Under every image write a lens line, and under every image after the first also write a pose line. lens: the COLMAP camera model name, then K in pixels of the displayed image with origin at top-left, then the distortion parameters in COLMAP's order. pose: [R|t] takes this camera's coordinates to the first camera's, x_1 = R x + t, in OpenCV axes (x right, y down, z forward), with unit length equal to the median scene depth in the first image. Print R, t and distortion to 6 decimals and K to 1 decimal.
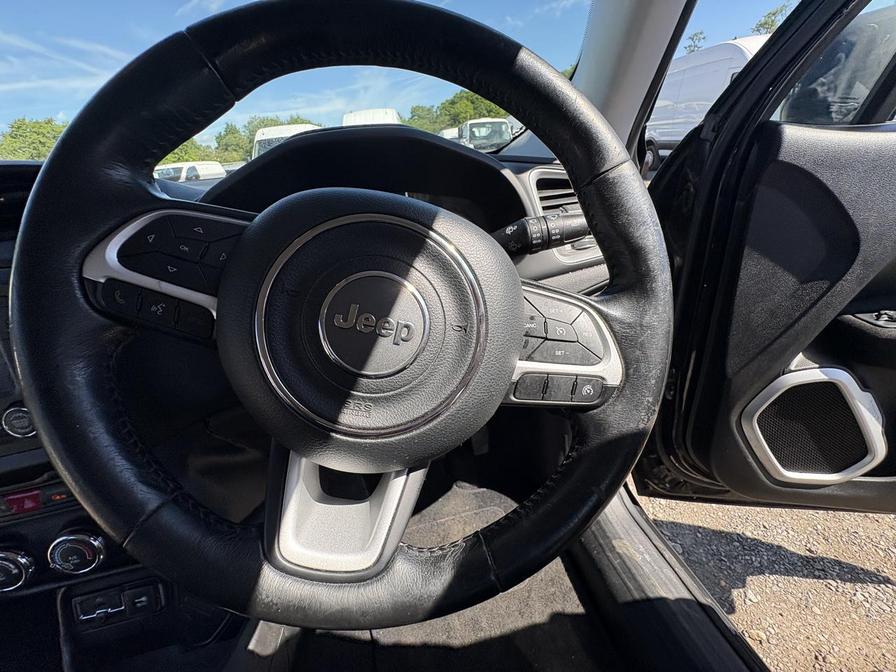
lens RADIAL K [[357.0, 0, 448.6], [0, 357.0, 338.9], [0, 0, 1]] dist [-0.000833, -0.000287]
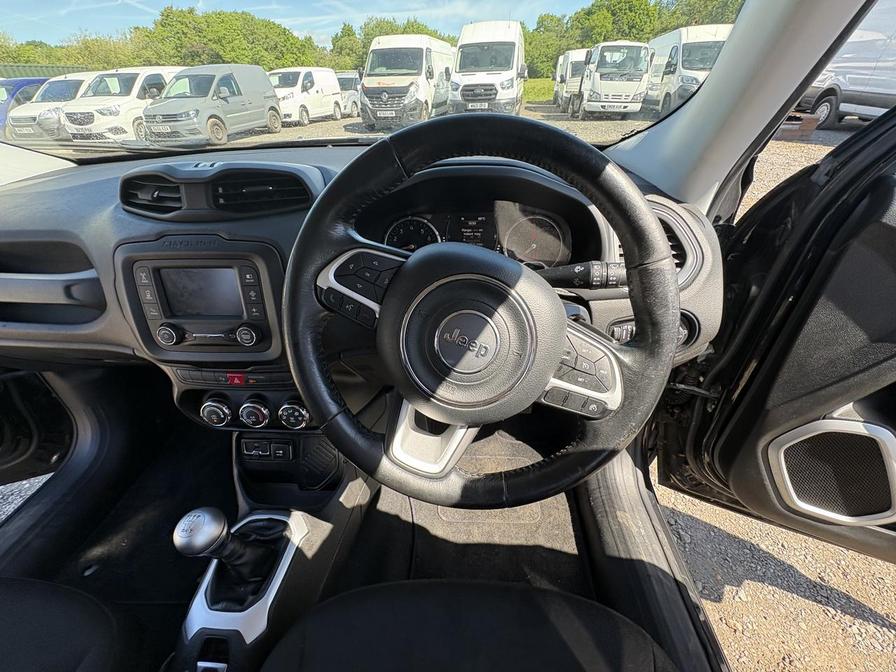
lens RADIAL K [[357.0, 0, 449.1], [0, 357.0, 337.8], [0, 0, 1]] dist [-0.000833, -0.000287]
pose [[0.962031, 0.212852, -0.170854, -0.001804], [-0.182588, 0.967162, 0.176802, -0.105099], [0.202876, -0.138893, 0.969304, -0.194007]]
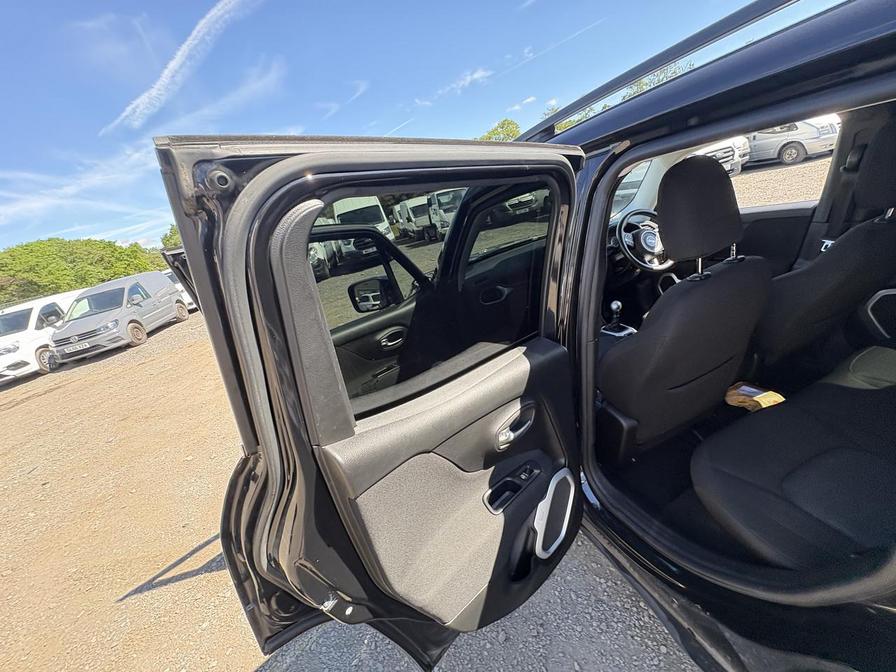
lens RADIAL K [[357.0, 0, 449.0], [0, 357.0, 339.2], [0, 0, 1]] dist [-0.000833, -0.000287]
pose [[0.977784, -0.185330, 0.097939, -2.032091], [0.197342, 0.971410, -0.131980, 0.765845], [-0.070679, 0.148375, 0.986402, -2.269311]]
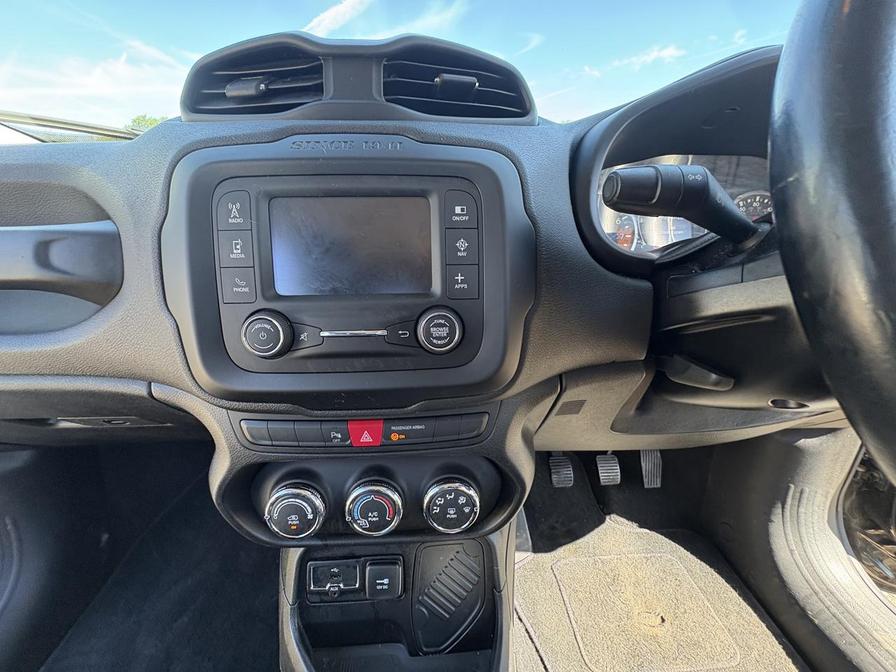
lens RADIAL K [[357.0, 0, 447.5], [0, 357.0, 335.6], [0, 0, 1]] dist [-0.000833, -0.000287]
pose [[0.982267, 0.158121, -0.100742, -0.509038], [-0.165236, 0.983999, -0.066660, 0.136170], [0.088590, 0.082124, 0.992677, 0.091356]]
